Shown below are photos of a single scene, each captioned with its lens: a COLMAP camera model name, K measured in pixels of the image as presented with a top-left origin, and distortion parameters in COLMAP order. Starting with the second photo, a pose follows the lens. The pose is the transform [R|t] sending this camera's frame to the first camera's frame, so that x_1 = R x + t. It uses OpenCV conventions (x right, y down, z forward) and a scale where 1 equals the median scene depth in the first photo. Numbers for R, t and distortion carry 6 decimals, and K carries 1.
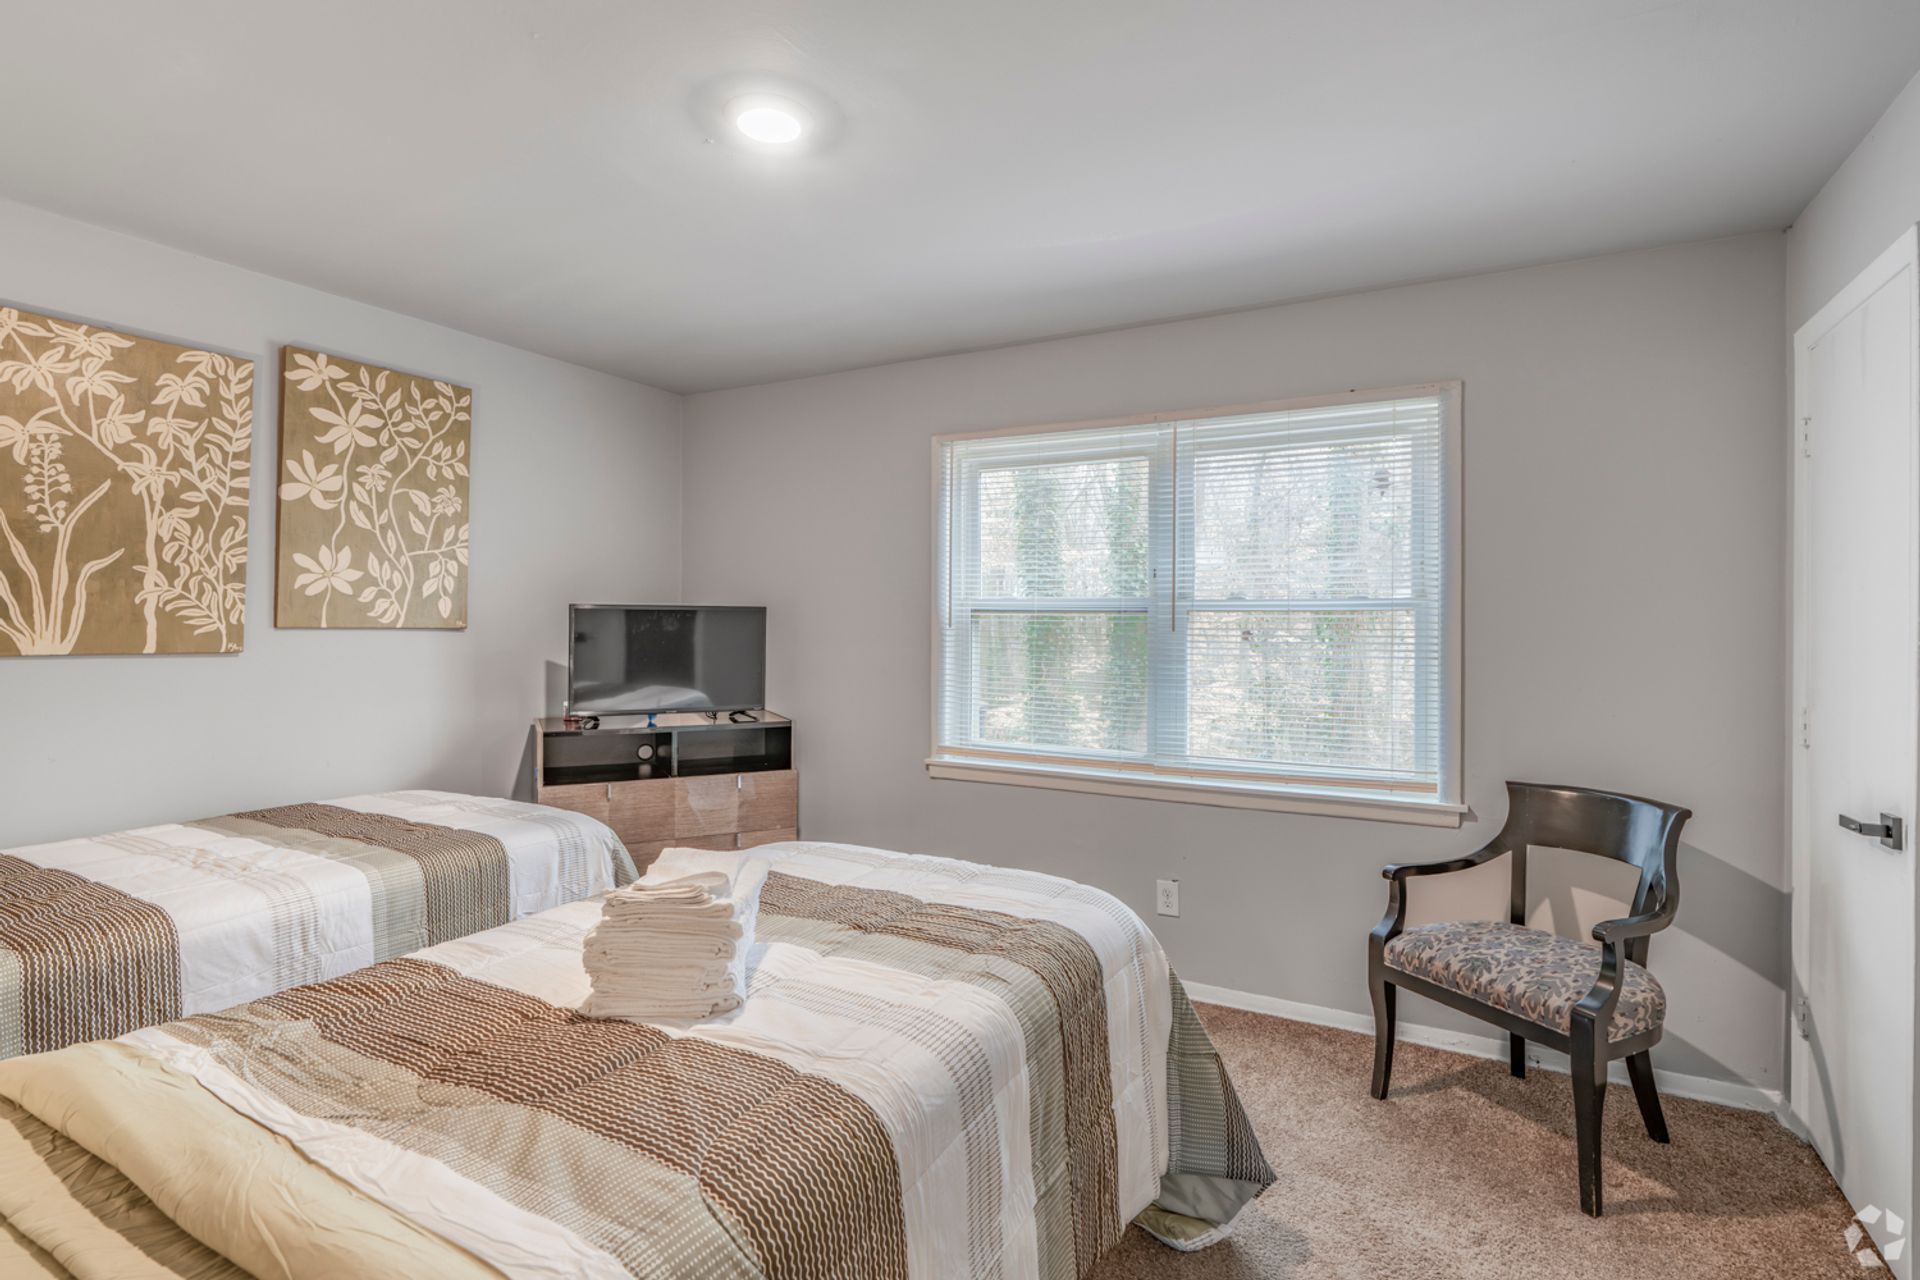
lens RADIAL K [[875.8, 0, 958.4], [0, 875.8, 629.5], [0, 0, 1]] dist [-0.000339, 0.000129]
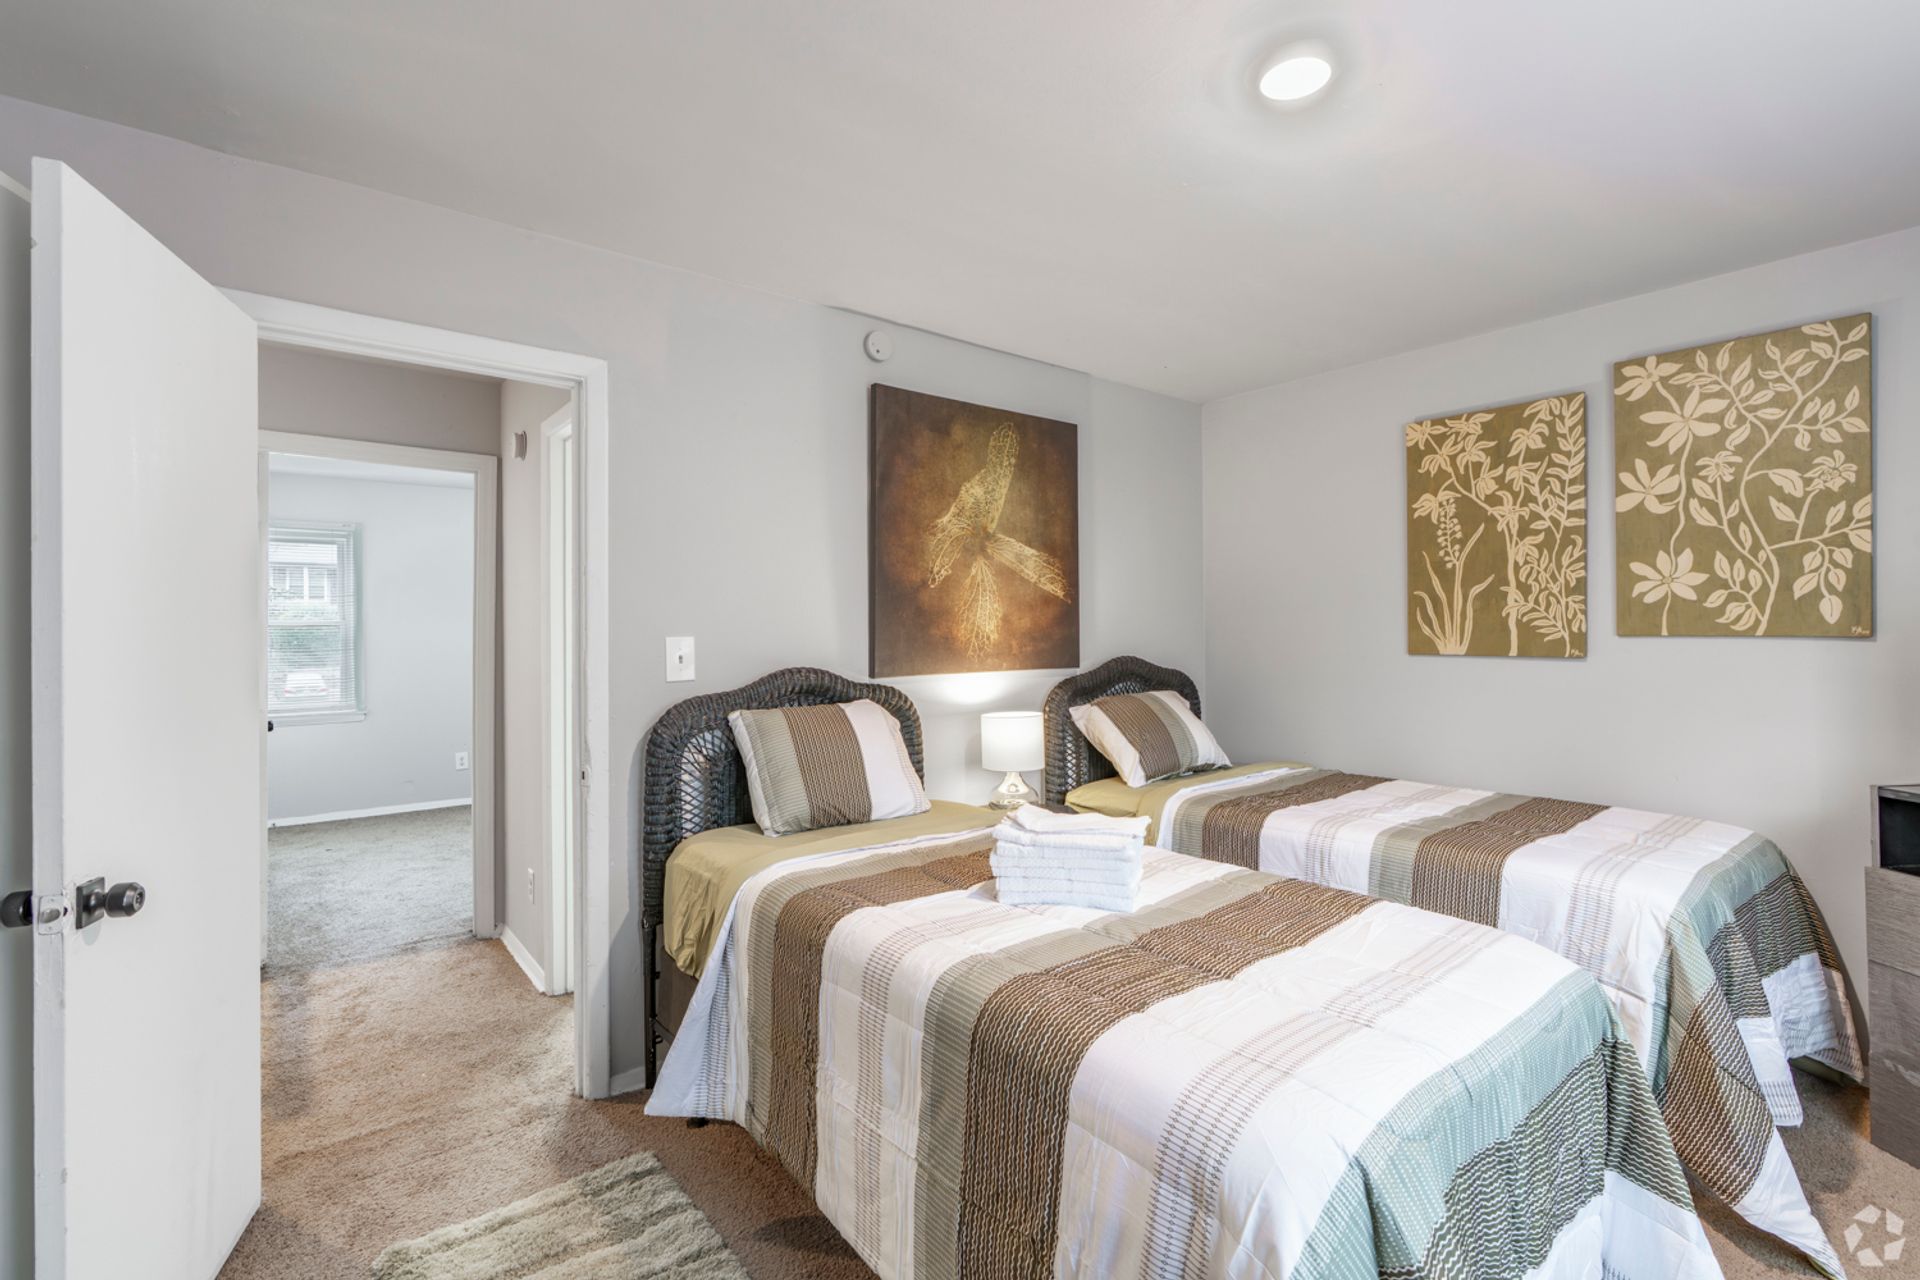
lens RADIAL K [[875.8, 0, 974.6], [0, 875.8, 643.4], [0, 0, 1]] dist [-0.000339, 0.000129]
pose [[-0.357445, 0.008698, -0.933894, 0.471899], [-0.003661, 0.999936, 0.010714, -0.001007], [0.933927, 0.007248, -0.357390, 0.656971]]
